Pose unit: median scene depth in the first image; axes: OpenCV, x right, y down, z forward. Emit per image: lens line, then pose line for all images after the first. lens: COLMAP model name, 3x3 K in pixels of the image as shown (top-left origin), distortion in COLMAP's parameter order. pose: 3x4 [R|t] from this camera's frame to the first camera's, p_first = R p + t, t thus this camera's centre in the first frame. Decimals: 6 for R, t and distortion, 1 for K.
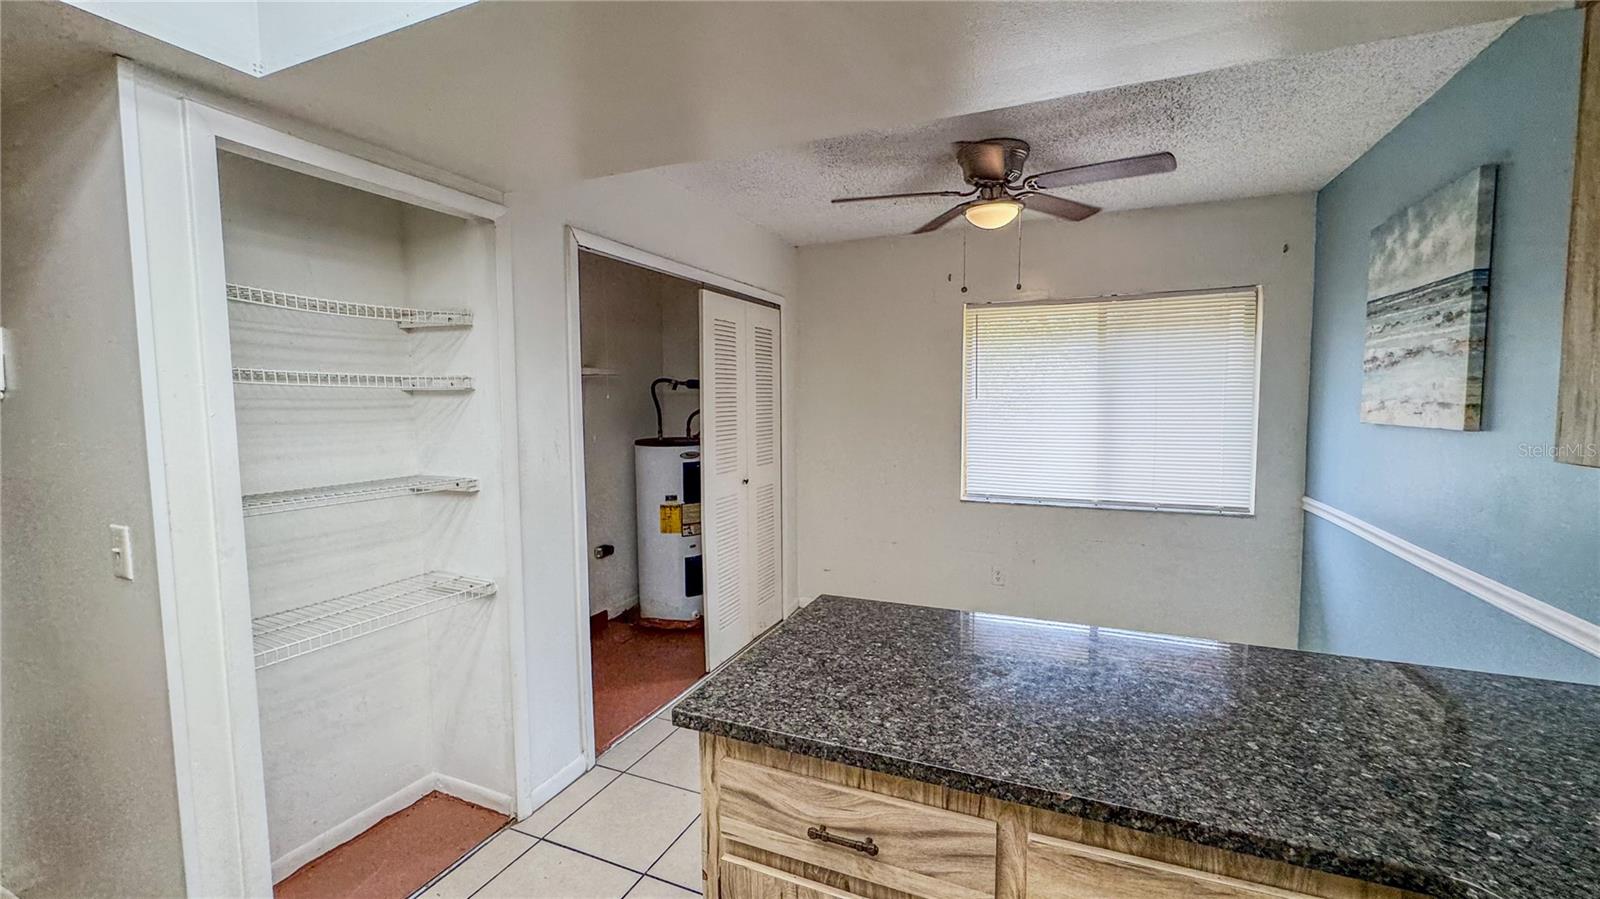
lens RADIAL K [[644.2, 0, 800.0], [0, 644.2, 449.5], [0, 0, 1]] dist [-0.003808, -0.000410]
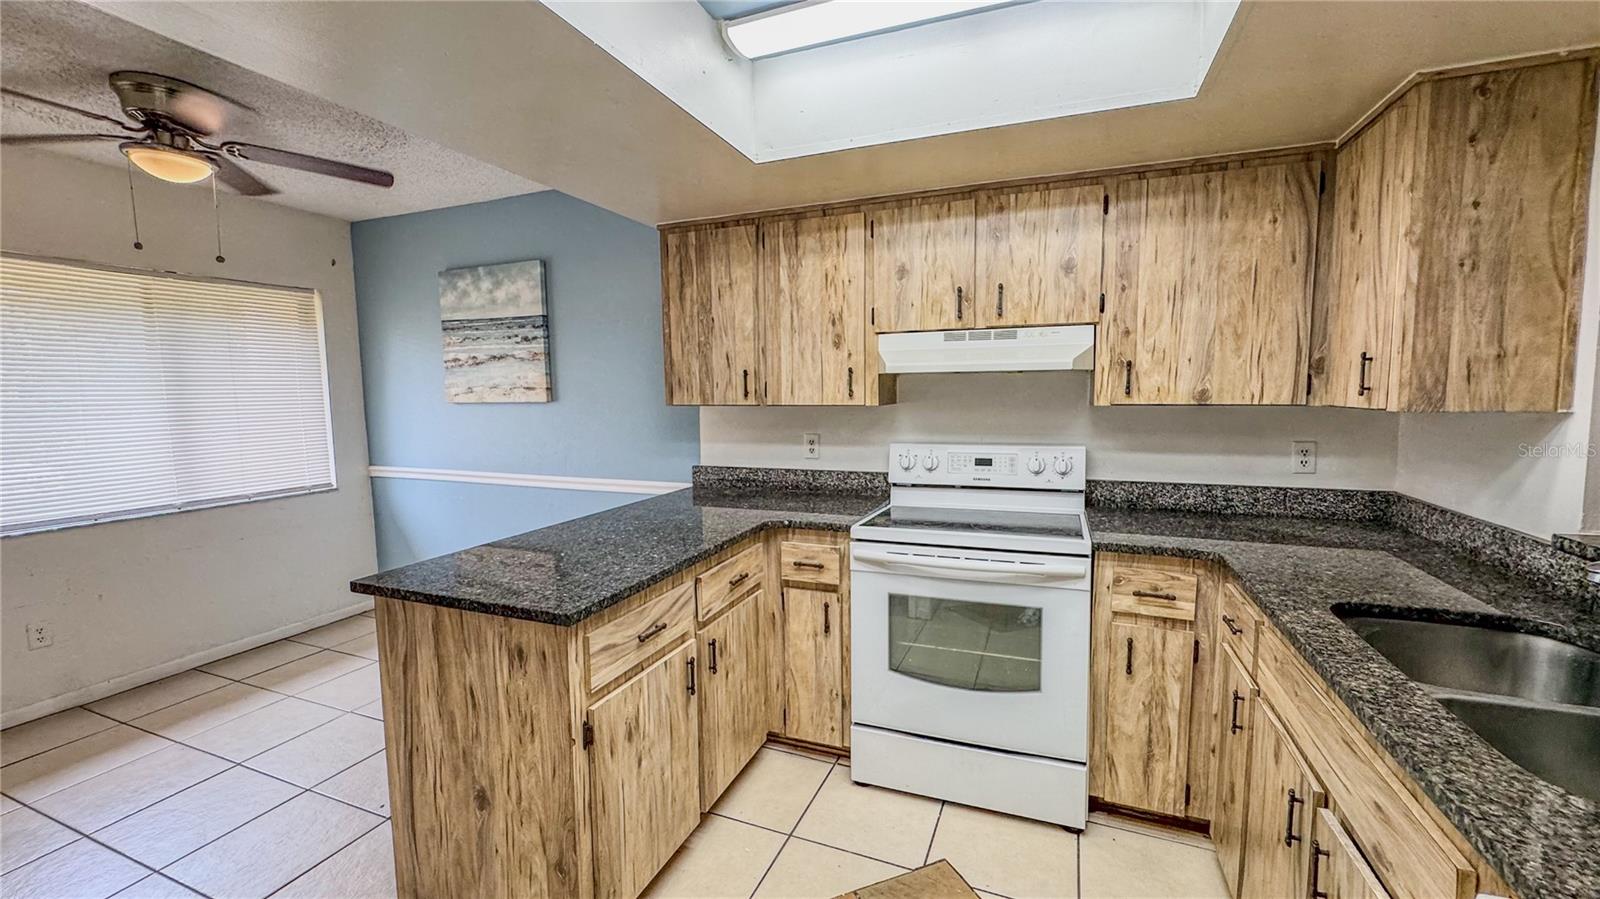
lens RADIAL K [[644.2, 0, 800.0], [0, 644.2, 449.5], [0, 0, 1]] dist [-0.003808, -0.000410]
pose [[-0.025805, -0.086417, 0.995925, -0.770691], [0.088703, 0.992129, 0.088386, 0.006704], [-0.995724, 0.090622, -0.017937, 0.290437]]
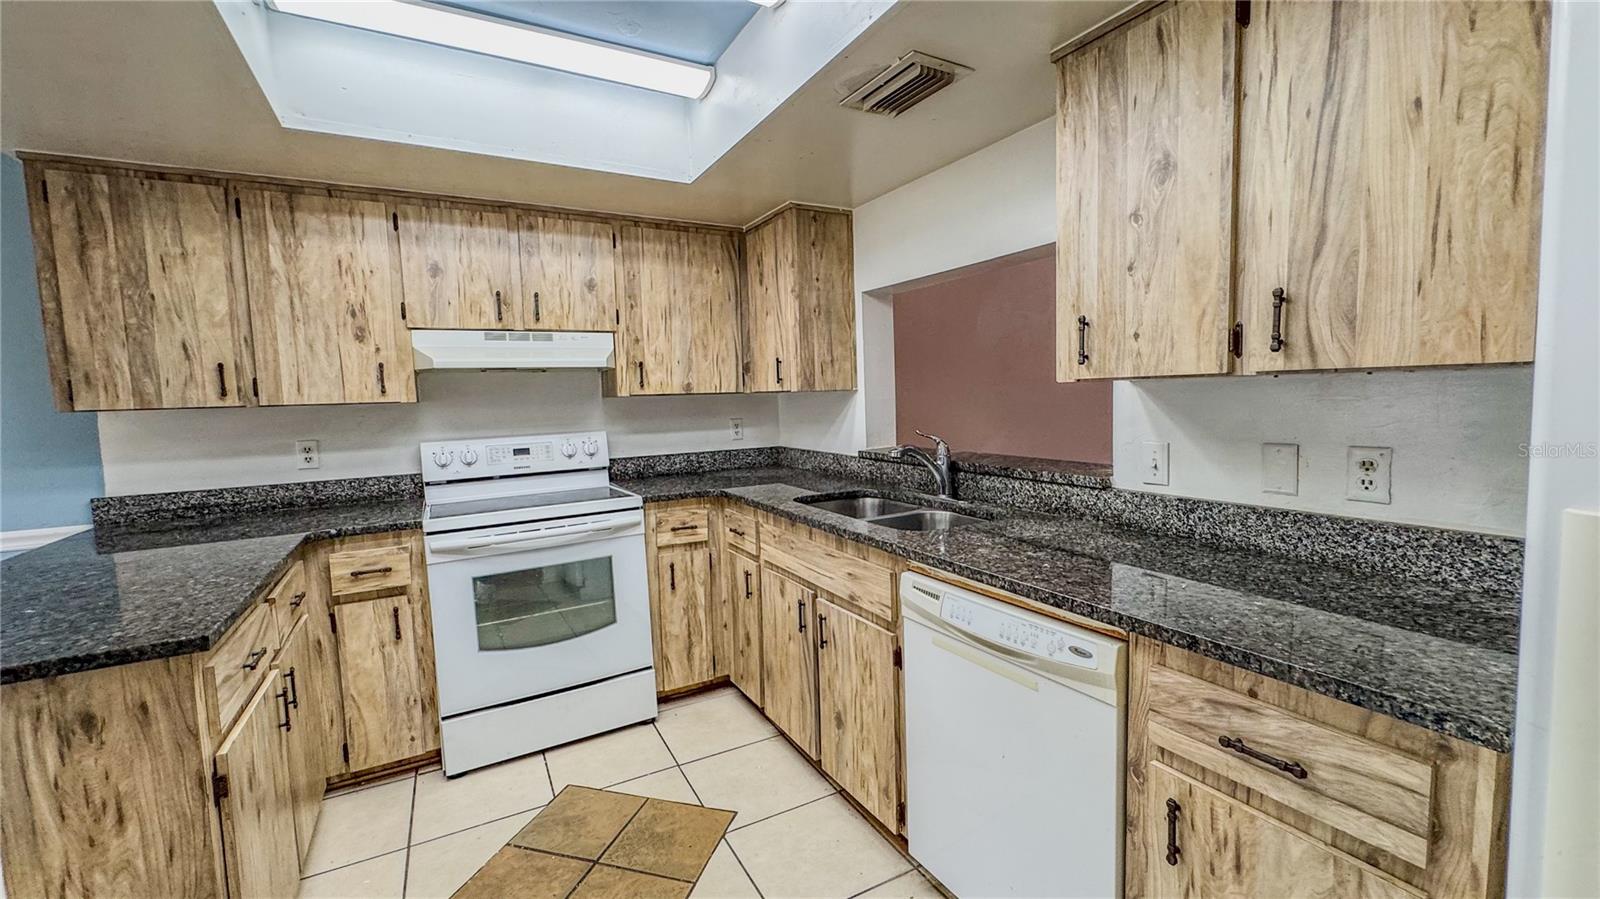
lens RADIAL K [[644.2, 0, 800.0], [0, 644.2, 449.5], [0, 0, 1]] dist [-0.003808, -0.000410]
pose [[-0.793645, -0.021468, 0.608002, -0.850749], [0.082937, 0.986229, 0.143083, 0.020122], [-0.602701, 0.163984, -0.780936, 0.633101]]
